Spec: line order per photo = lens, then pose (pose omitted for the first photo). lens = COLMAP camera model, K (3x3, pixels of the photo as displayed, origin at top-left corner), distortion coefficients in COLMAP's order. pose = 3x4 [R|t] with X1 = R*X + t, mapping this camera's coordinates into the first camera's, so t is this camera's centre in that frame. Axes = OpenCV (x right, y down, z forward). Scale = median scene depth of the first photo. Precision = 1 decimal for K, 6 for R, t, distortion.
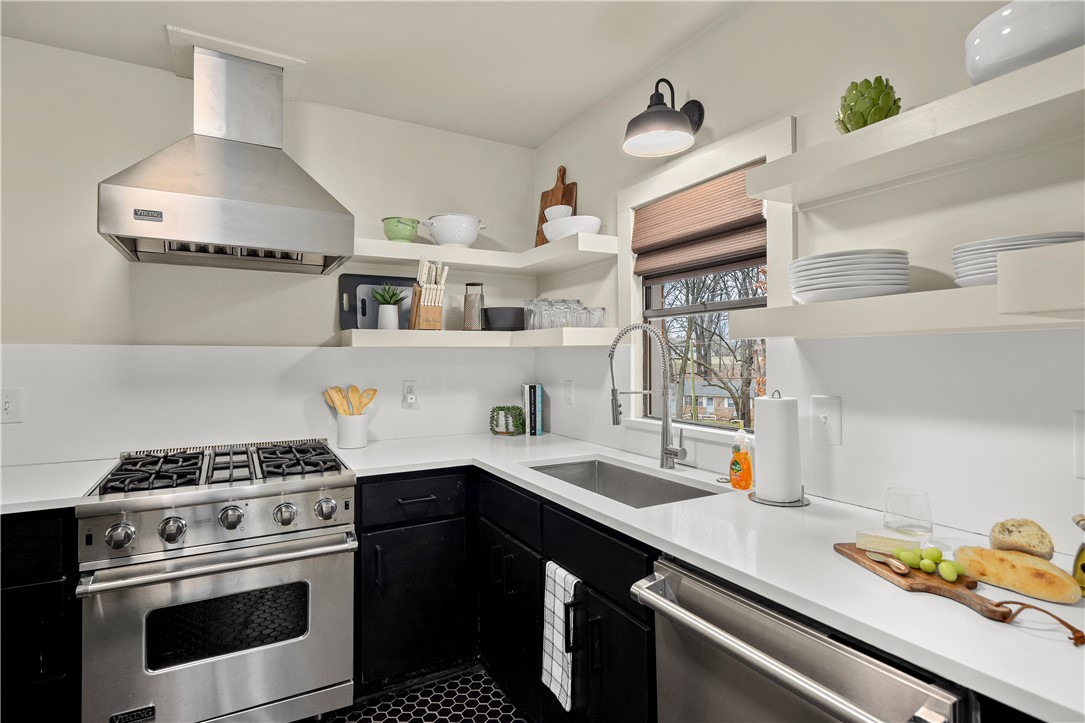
lens RADIAL K [[536.8, 0, 542.3], [0, 536.8, 349.2], [0, 0, 1]] dist [0.002697, 0.000345]
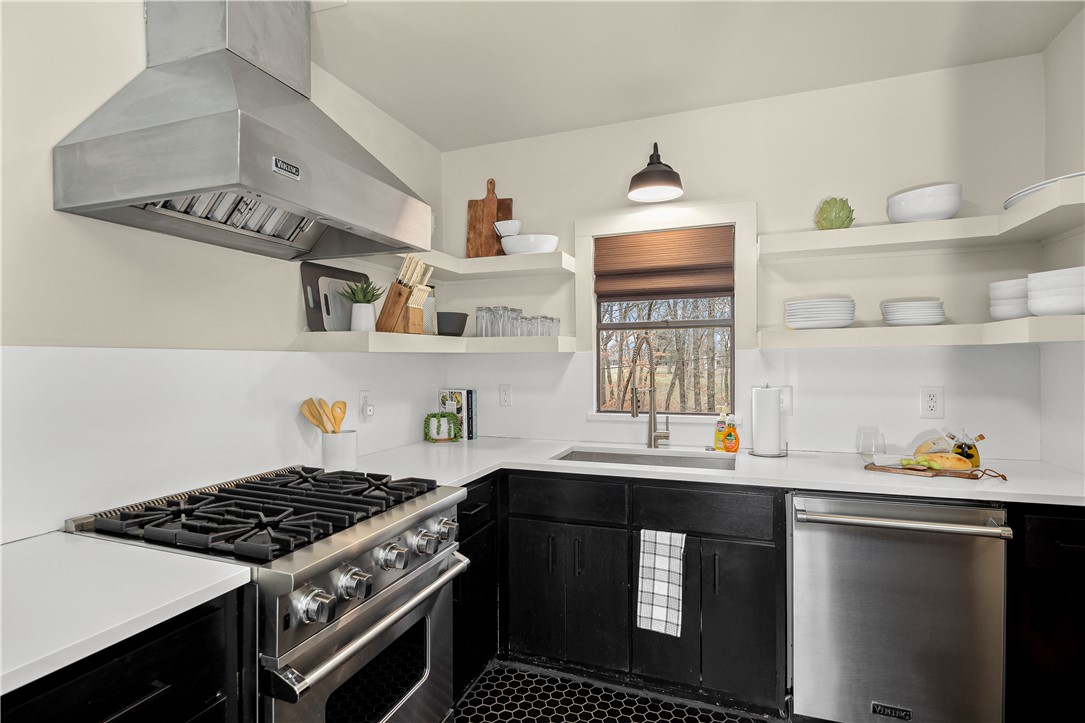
lens RADIAL K [[552.3, 0, 542.5], [0, 552.3, 361.5], [0, 0, 1]] dist [0.000248, -0.000024]
pose [[0.769645, -0.002963, 0.638465, -0.663588], [-0.006833, 0.999894, 0.012877, -0.002135], [-0.638436, -0.014273, 0.769543, 0.123846]]
